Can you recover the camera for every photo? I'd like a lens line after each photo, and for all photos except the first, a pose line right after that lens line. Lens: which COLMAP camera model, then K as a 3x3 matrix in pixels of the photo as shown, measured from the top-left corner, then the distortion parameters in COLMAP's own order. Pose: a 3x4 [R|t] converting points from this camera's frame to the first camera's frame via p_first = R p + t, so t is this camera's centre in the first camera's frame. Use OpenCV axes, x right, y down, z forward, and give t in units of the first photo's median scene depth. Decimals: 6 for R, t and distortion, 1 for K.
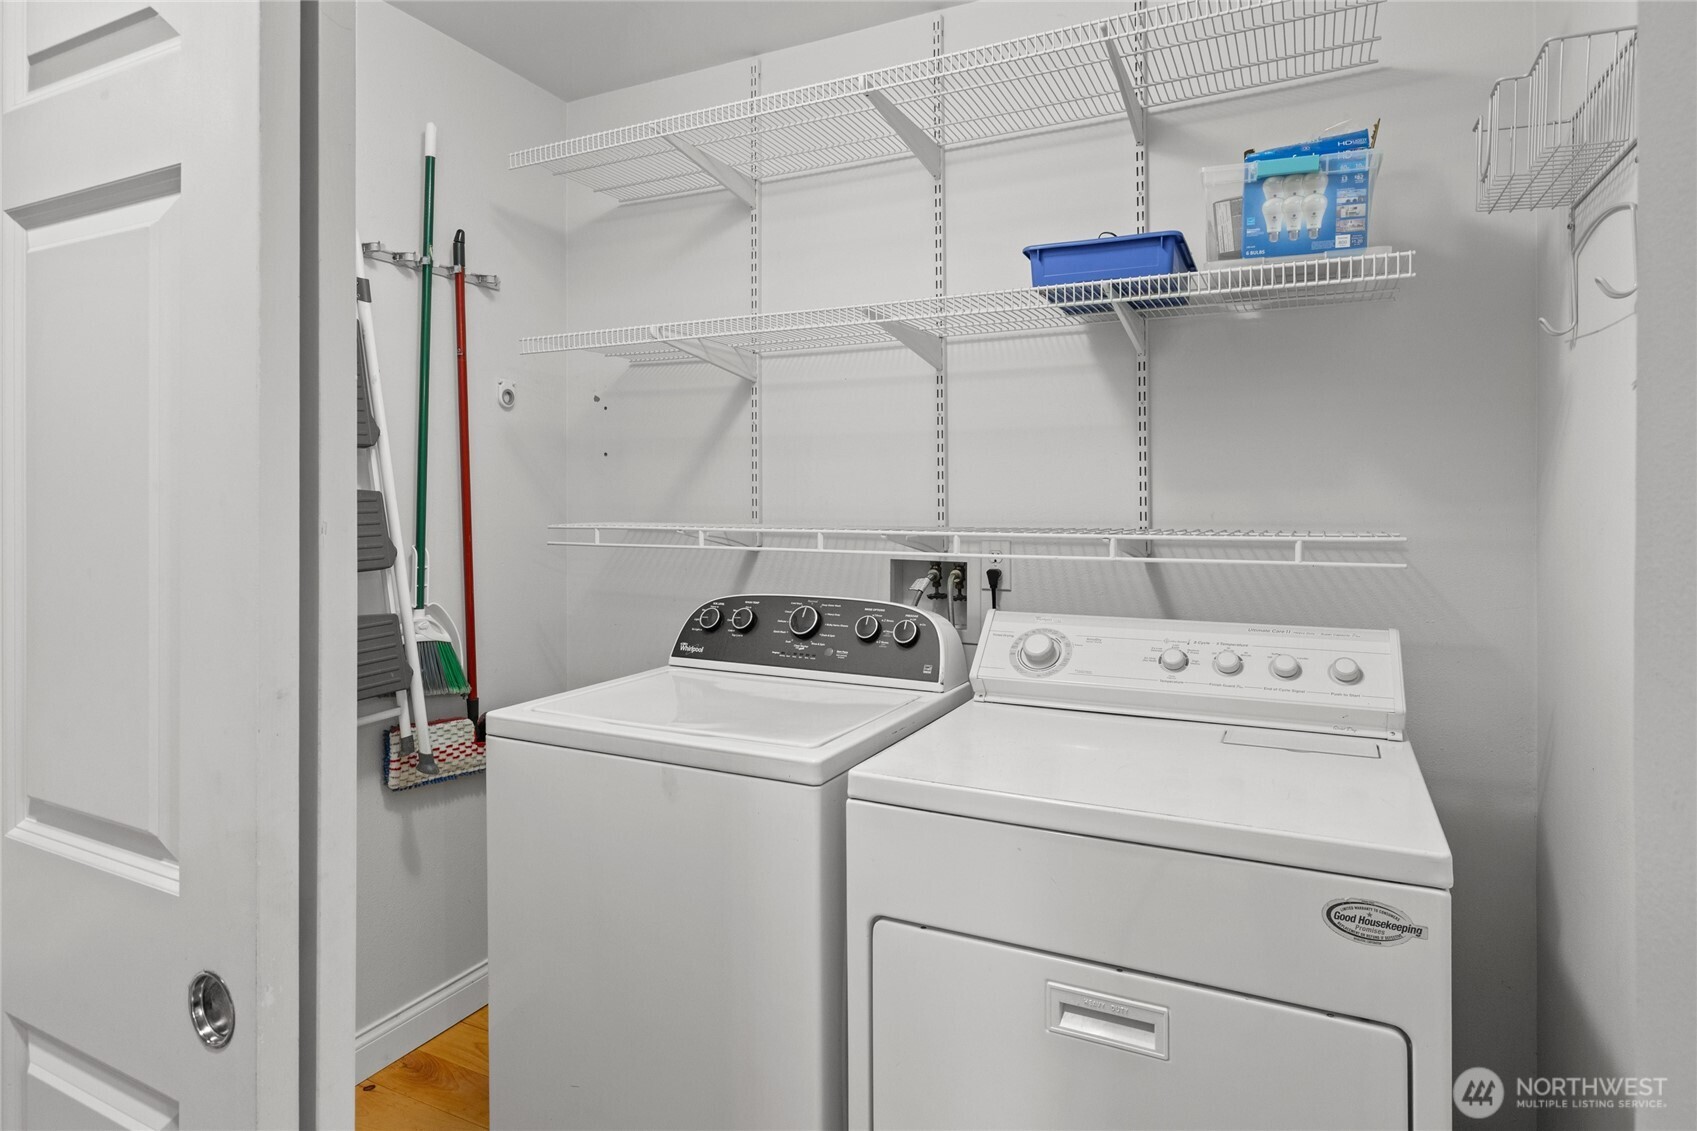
lens RADIAL K [[887.8, 0, 852.8], [0, 887.8, 557.4], [0, 0, 1]] dist [-0.003419, 0.000397]
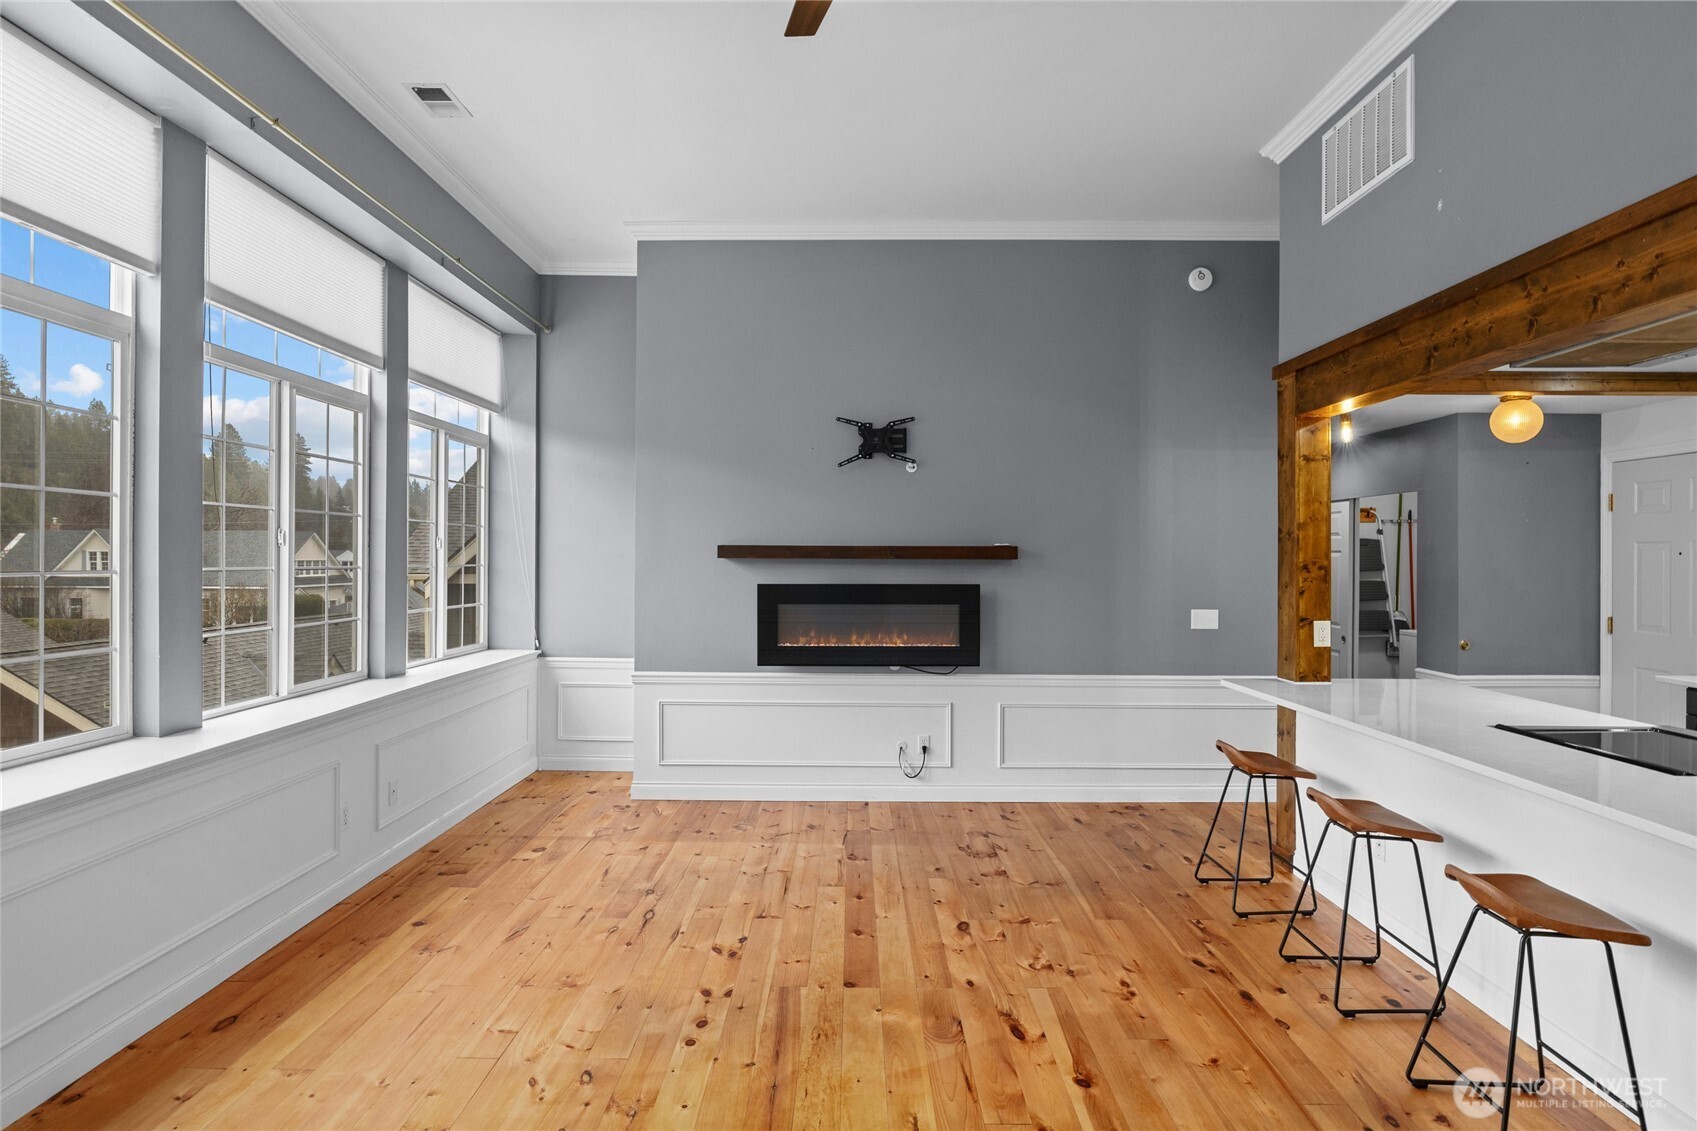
lens RADIAL K [[887.8, 0, 852.8], [0, 887.8, 557.4], [0, 0, 1]] dist [-0.003419, 0.000397]
pose [[0.422072, -0.002973, -0.906557, 2.004611], [-0.047967, 0.998521, -0.025607, 0.038700], [0.905292, 0.054293, 0.421305, -2.760233]]
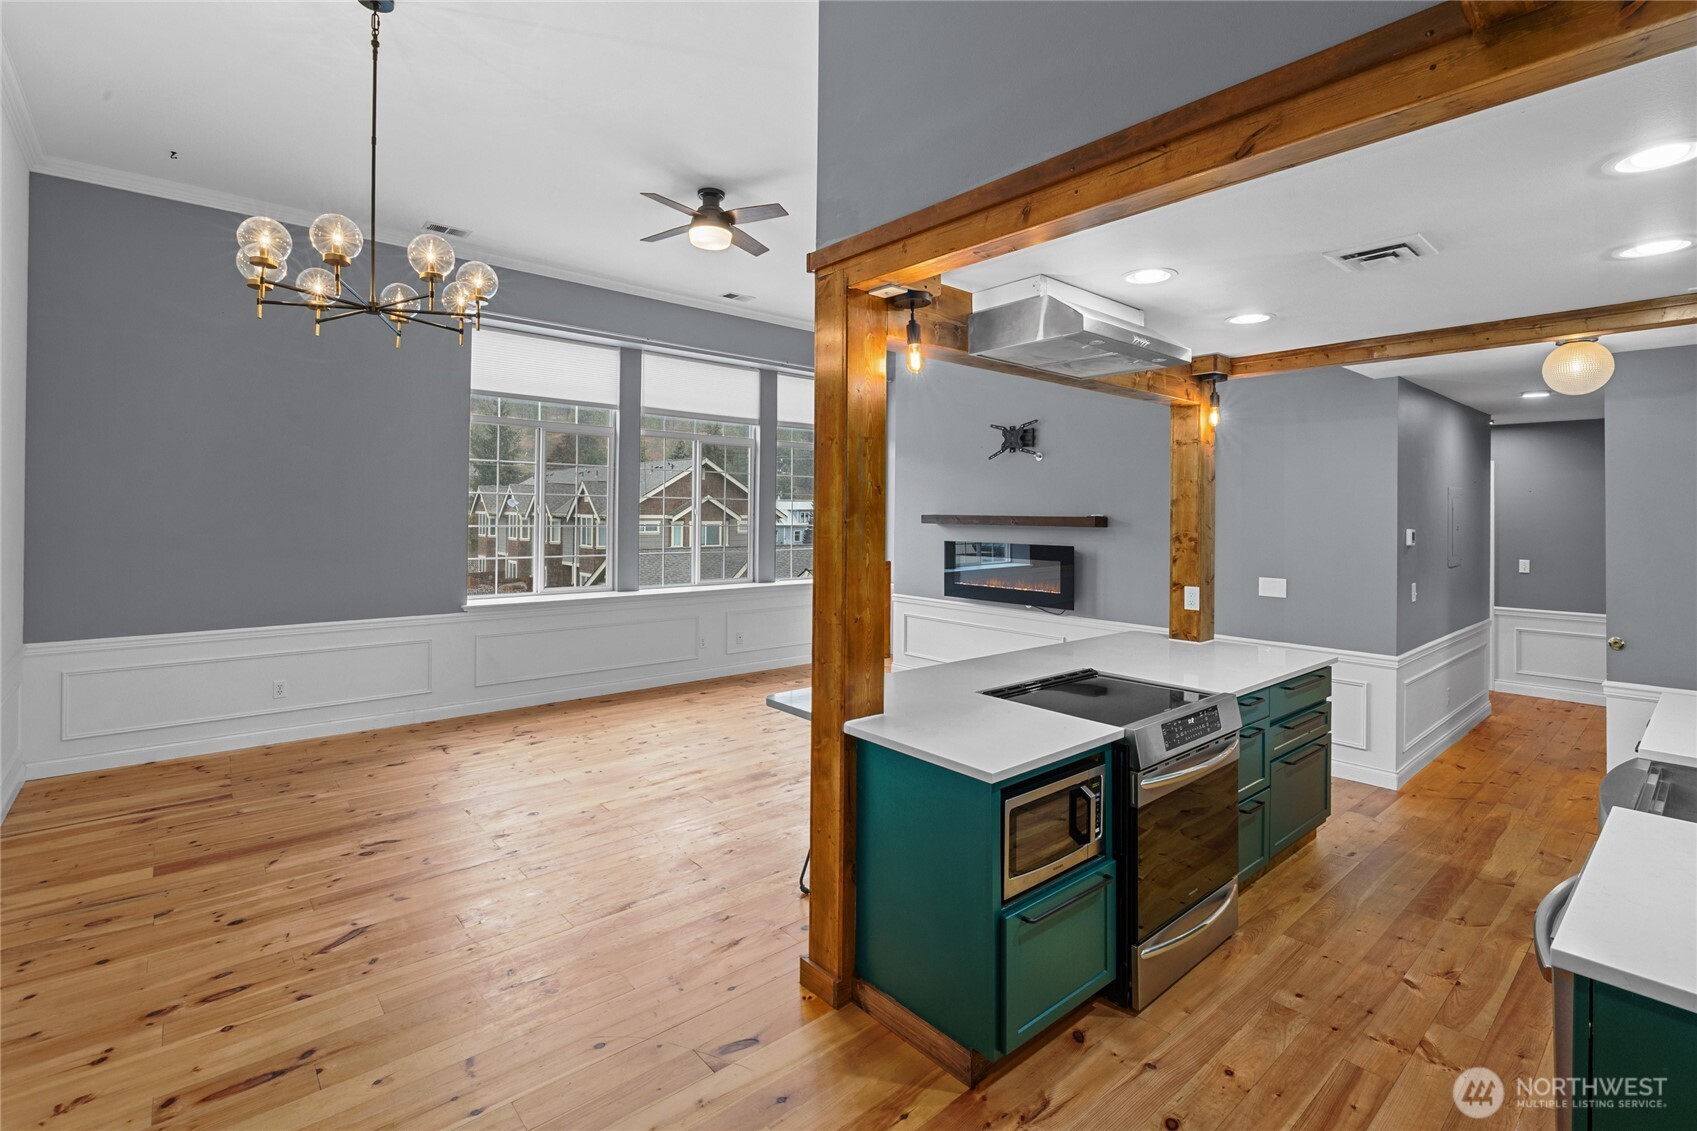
lens RADIAL K [[775.9, 0, 855.1], [0, 775.9, 512.7], [0, 0, 1]] dist [-0.001183, -0.000160]
pose [[-0.403297, -0.008138, -0.915033, 2.804024], [-0.057968, 0.998179, 0.016672, -0.094960], [0.913231, 0.059767, -0.403034, -0.883828]]
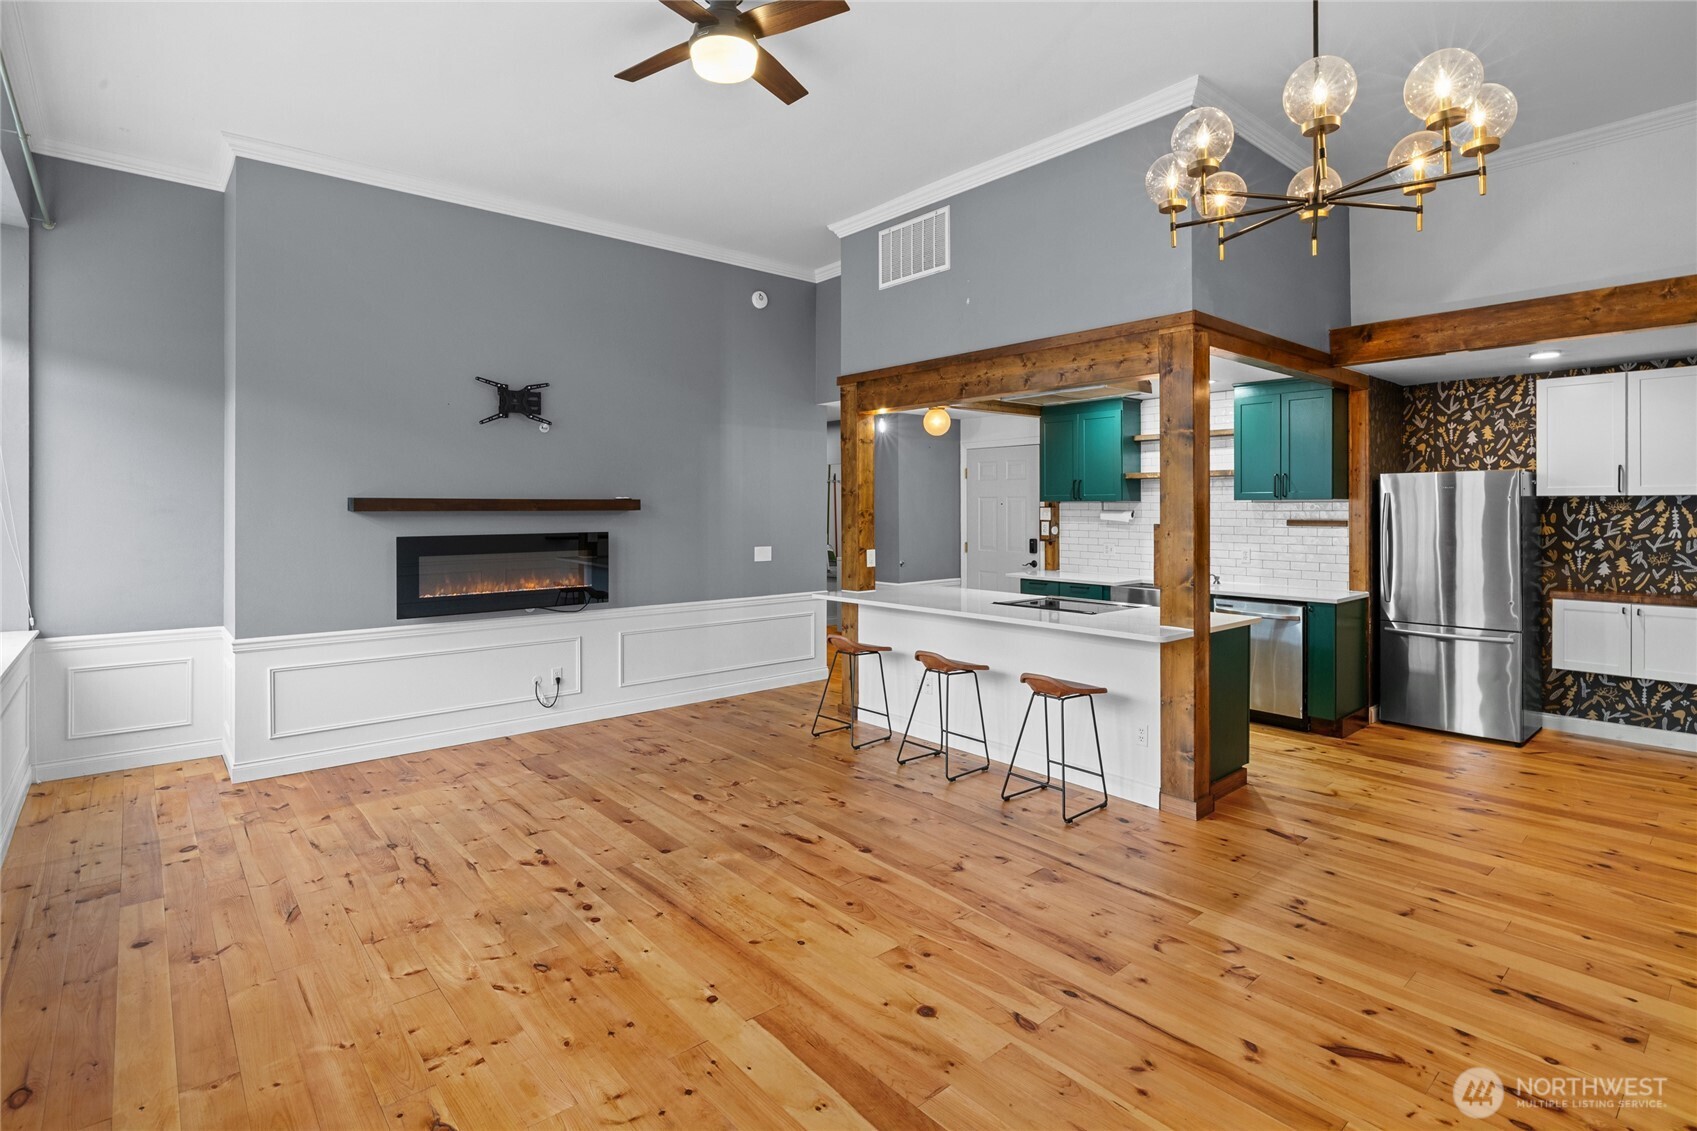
lens RADIAL K [[825.4, 0, 853.8], [0, 825.4, 507.3], [0, 0, 1]] dist [-0.008543, 0.001783]
pose [[0.914963, -0.006459, -0.403486, 1.708637], [-0.014195, 0.998738, -0.048177, 0.073354], [0.403288, 0.049808, 0.913717, -3.578850]]
